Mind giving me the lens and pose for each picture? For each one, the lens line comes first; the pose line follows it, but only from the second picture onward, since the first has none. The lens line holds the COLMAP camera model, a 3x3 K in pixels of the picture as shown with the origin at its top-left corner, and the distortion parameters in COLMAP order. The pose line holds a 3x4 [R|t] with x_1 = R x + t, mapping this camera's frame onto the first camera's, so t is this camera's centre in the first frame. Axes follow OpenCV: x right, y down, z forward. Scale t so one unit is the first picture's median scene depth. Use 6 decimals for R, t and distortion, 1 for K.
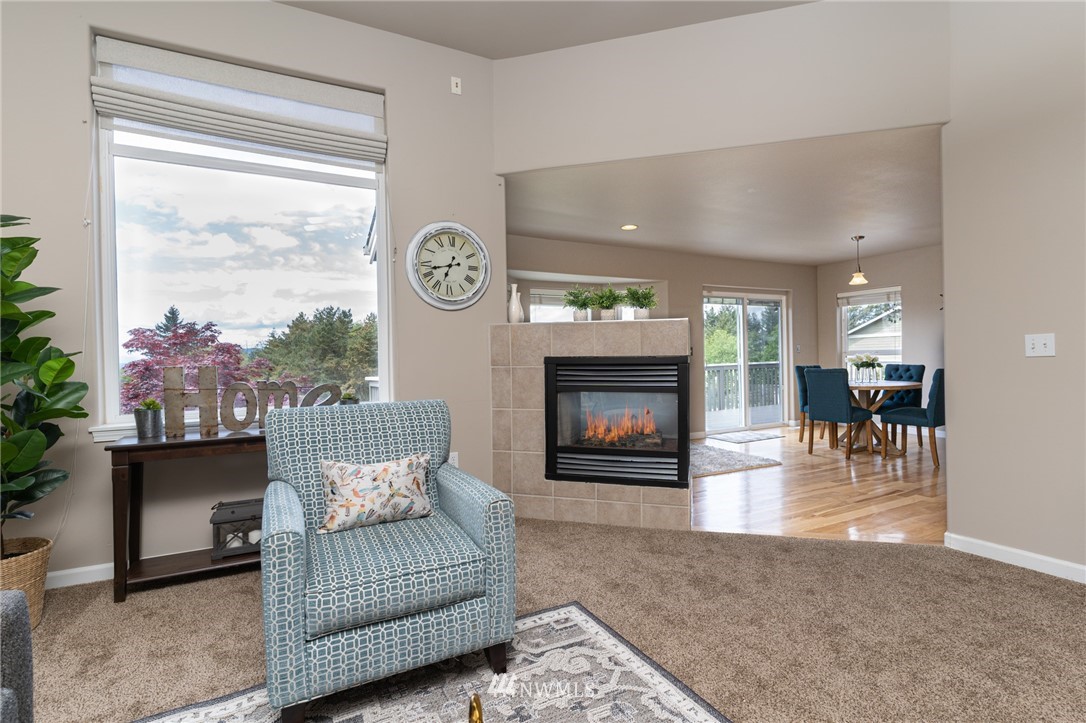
lens RADIAL K [[519.7, 0, 547.0], [0, 519.7, 362.5], [0, 0, 1]] dist [0.003000, 0.000383]
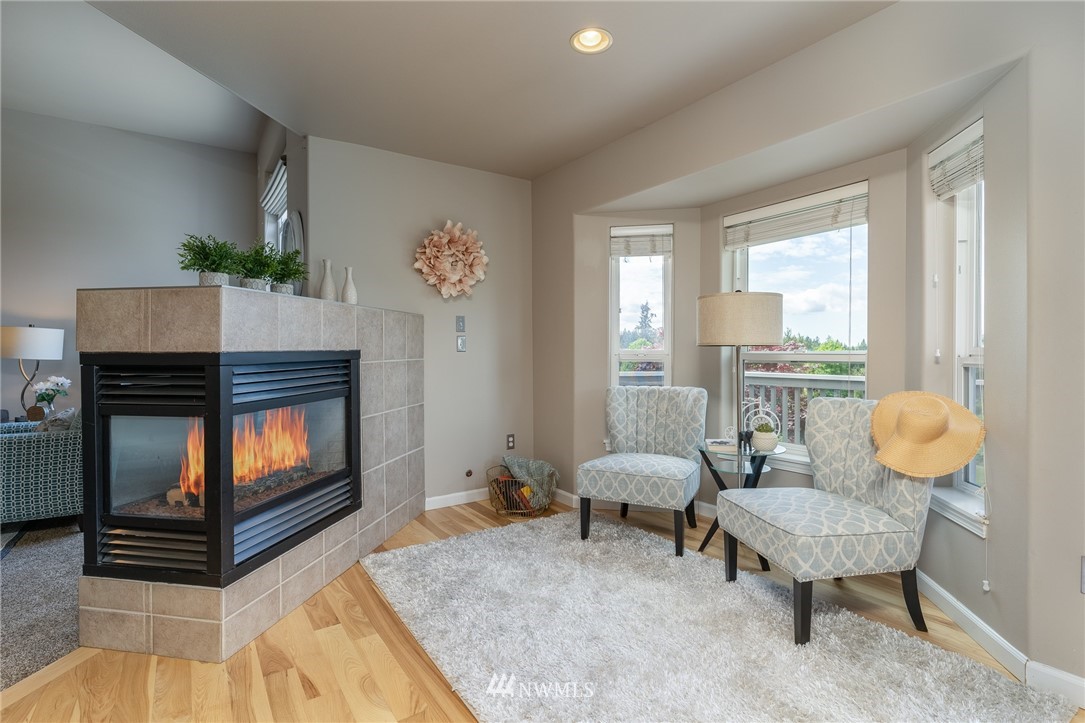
lens RADIAL K [[528.1, 0, 551.4], [0, 528.1, 354.7], [0, 0, 1]] dist [0.004285, 0.000531]
pose [[0.114016, 0.022326, -0.993228, 0.549252], [-0.008145, 0.999735, 0.021538, -0.016123], [0.993446, 0.005634, 0.114167, 0.868811]]
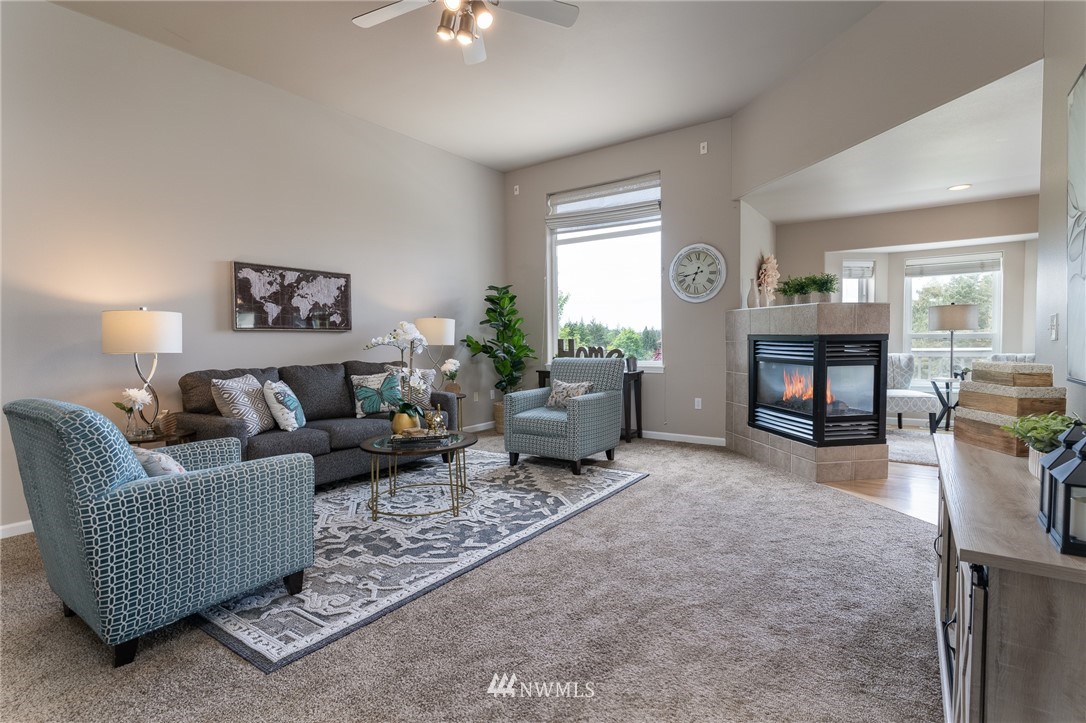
lens RADIAL K [[531.5, 0, 543.0], [0, 531.5, 361.5], [0, 0, 1]] dist [0.000536, 0.000316]
pose [[0.455775, 0.050673, -0.888652, 0.620918], [-0.001568, 0.998422, 0.056128, -0.011364], [0.890094, -0.024189, 0.455135, -0.059938]]
